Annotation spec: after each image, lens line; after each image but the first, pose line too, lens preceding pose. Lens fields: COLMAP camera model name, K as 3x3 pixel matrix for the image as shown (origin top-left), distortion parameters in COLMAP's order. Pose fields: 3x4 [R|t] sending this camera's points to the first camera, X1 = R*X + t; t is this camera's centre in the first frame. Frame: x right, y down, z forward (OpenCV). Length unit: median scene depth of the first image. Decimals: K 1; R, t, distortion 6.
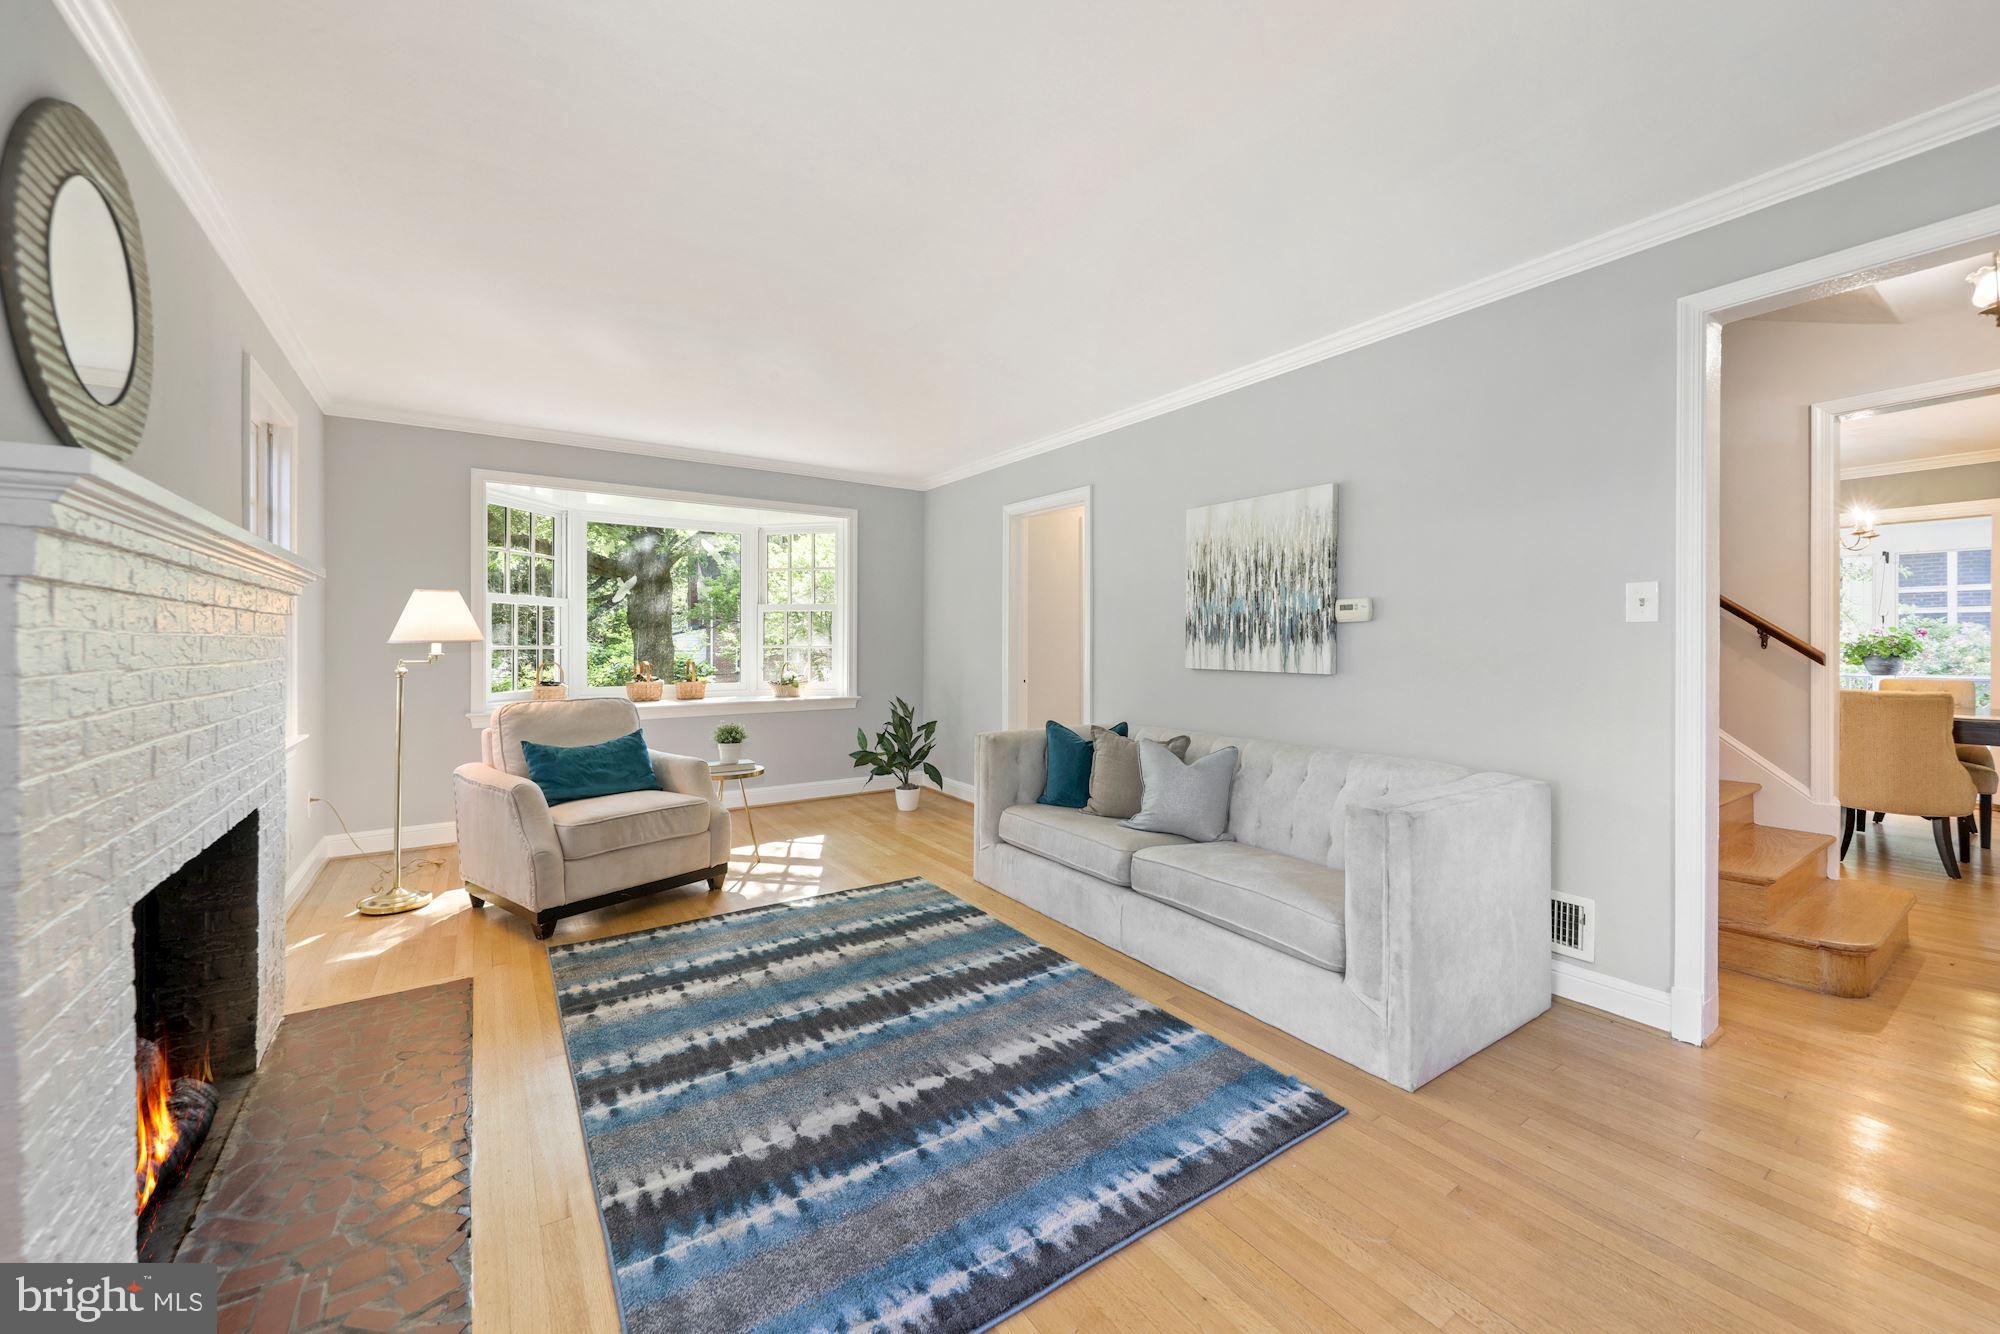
lens RADIAL K [[757.0, 0, 1000.2], [0, 757.0, 655.2], [0, 0, 1]] dist [0.001547, 0.000054]
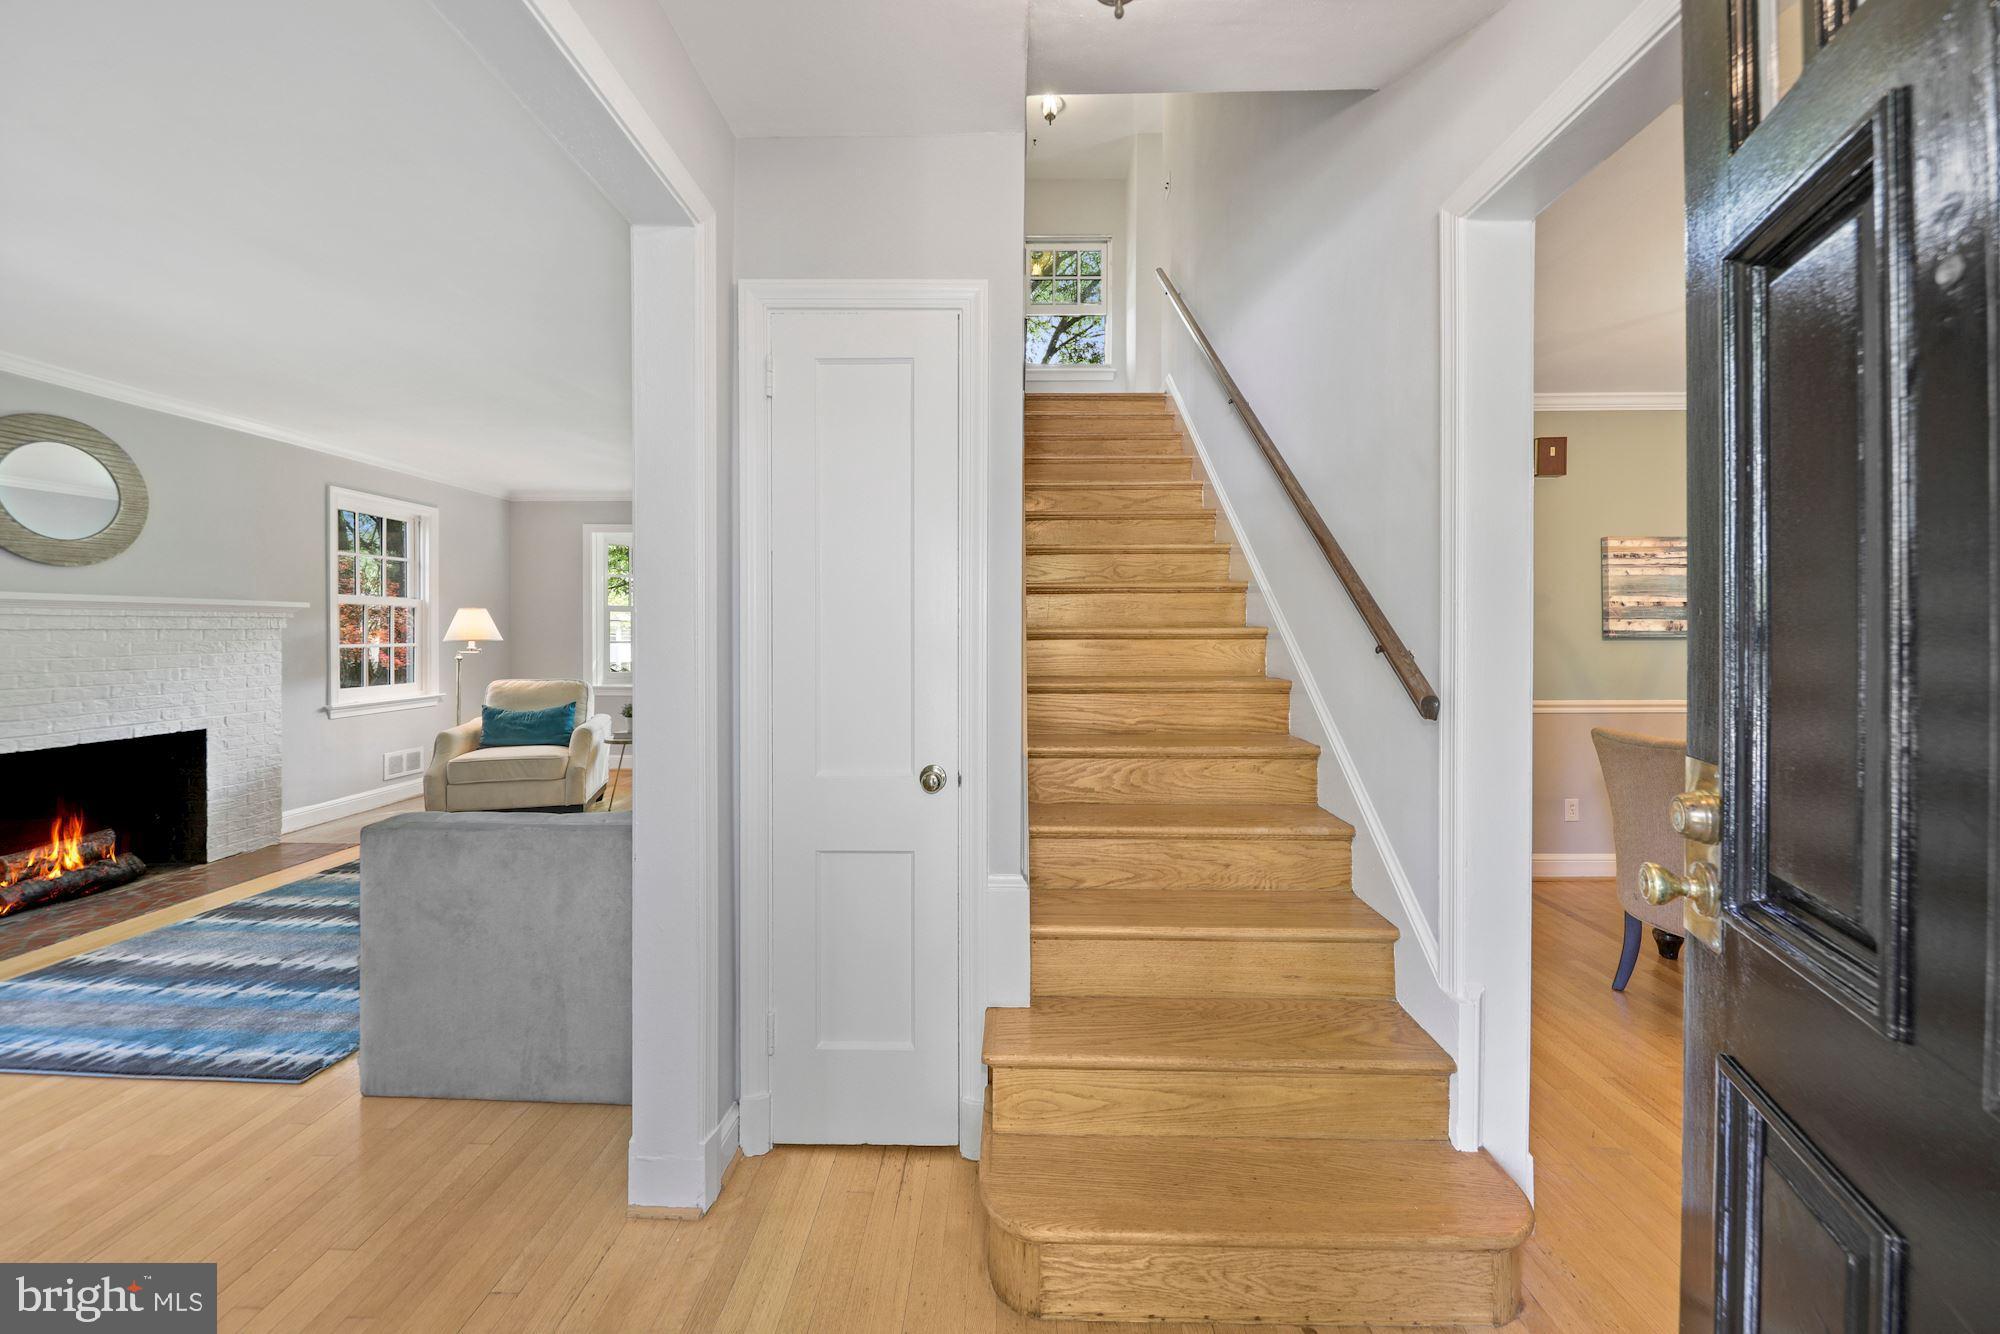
lens RADIAL K [[718.6, 0, 995.6], [0, 718.6, 637.0], [0, 0, 1]] dist [0.000379, -0.002423]
pose [[0.809157, 0.007402, -0.587545, 1.223772], [-0.010069, 0.999949, -0.001268, -0.038640], [0.587506, 0.006942, 0.809190, 0.483058]]
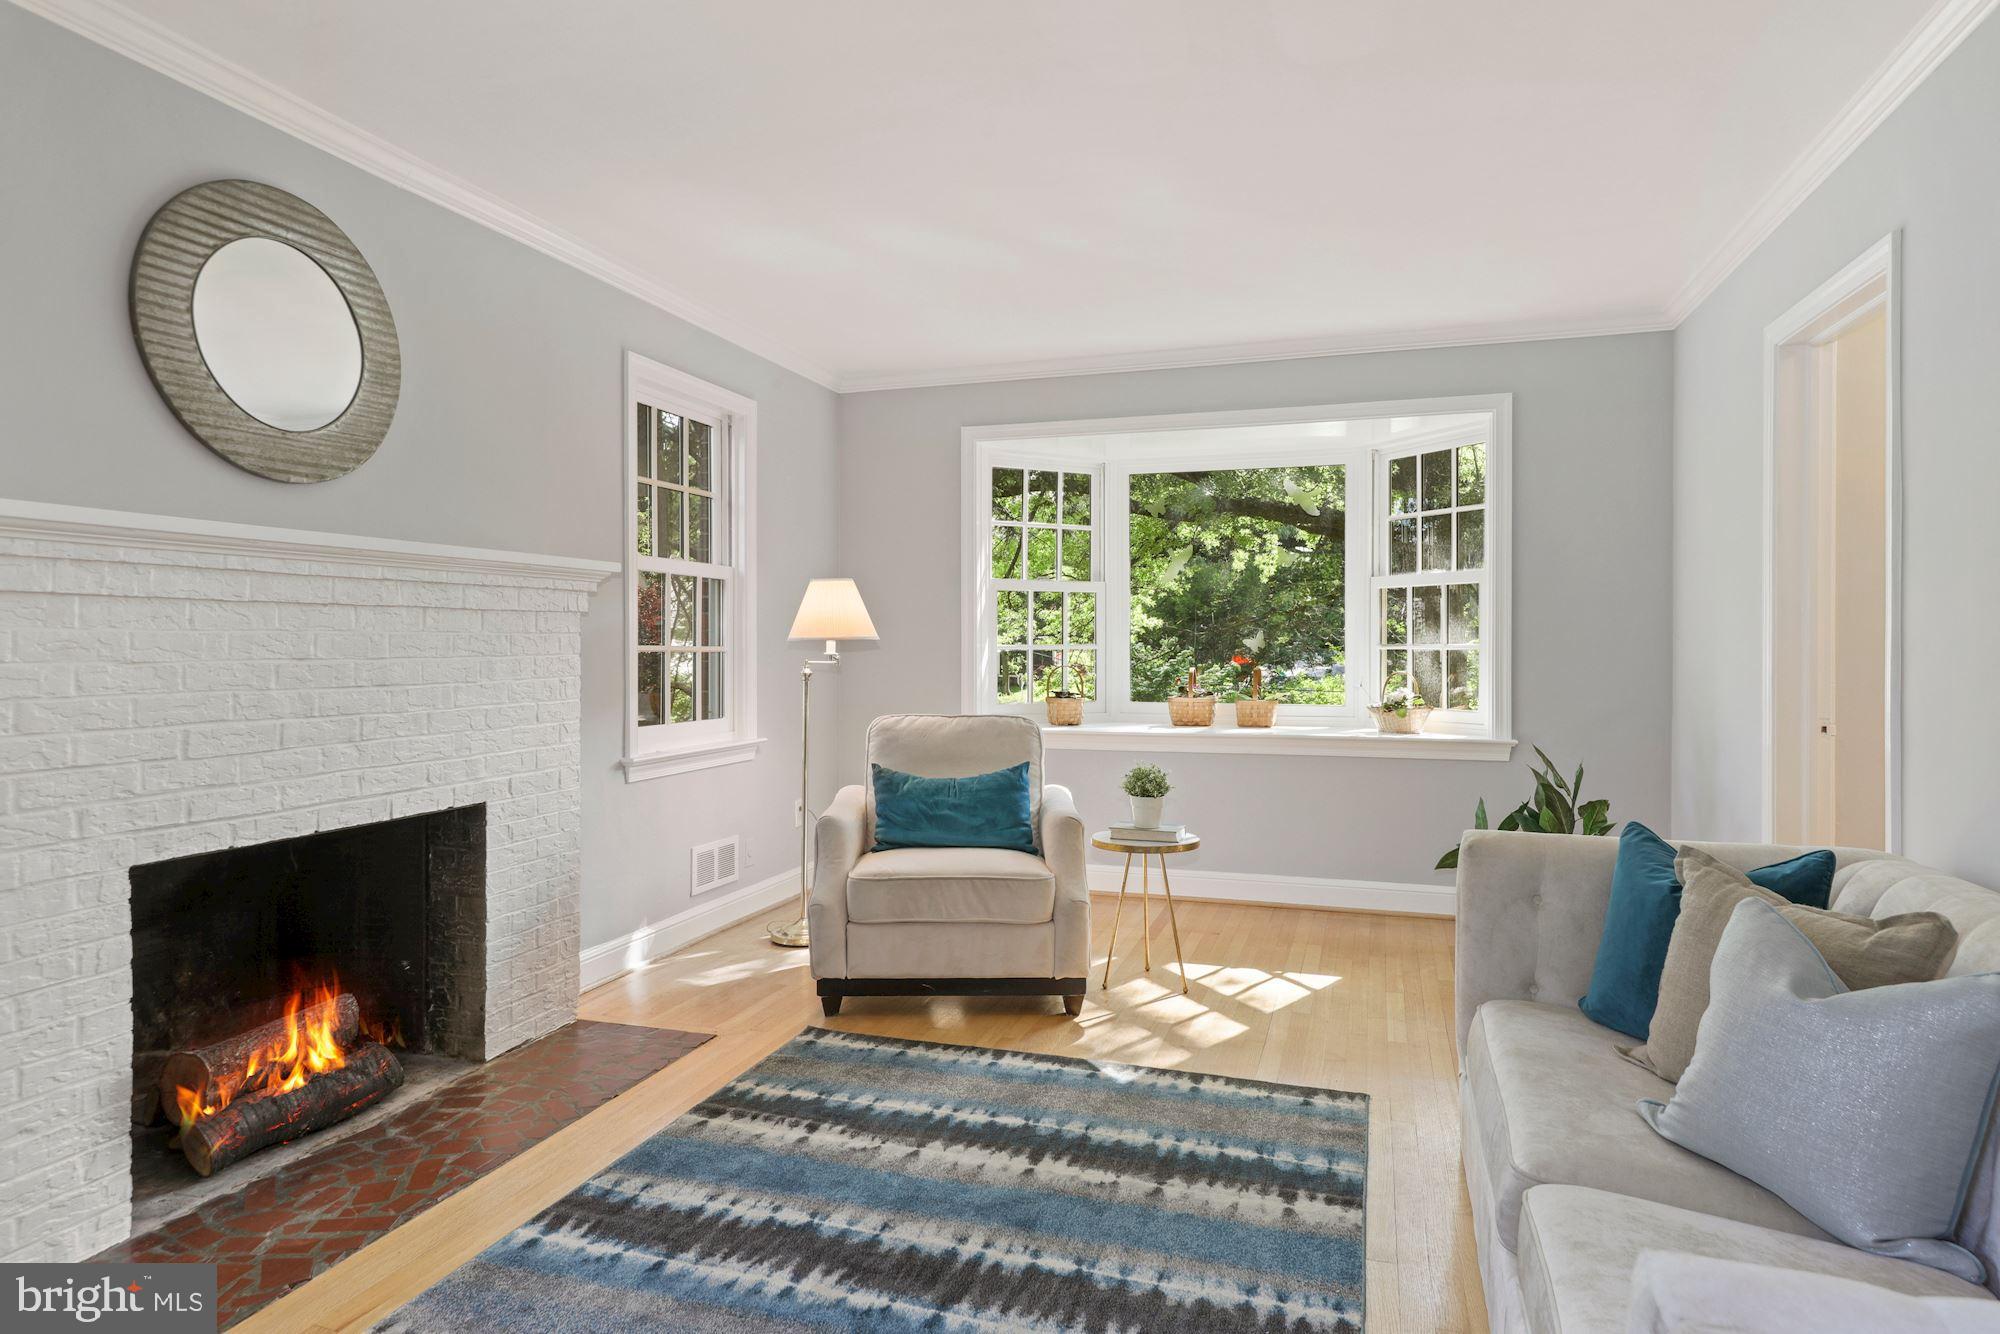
lens RADIAL K [[1145.8, 0, 1000.5], [0, 1145.8, 652.3], [0, 0, 1]] dist [0.010762, 0.000056]
pose [[0.613110, 0.008037, -0.789957, 0.458227], [-0.012735, 0.999919, 0.000289, -0.006736], [0.789895, 0.009883, 0.613163, 0.414674]]
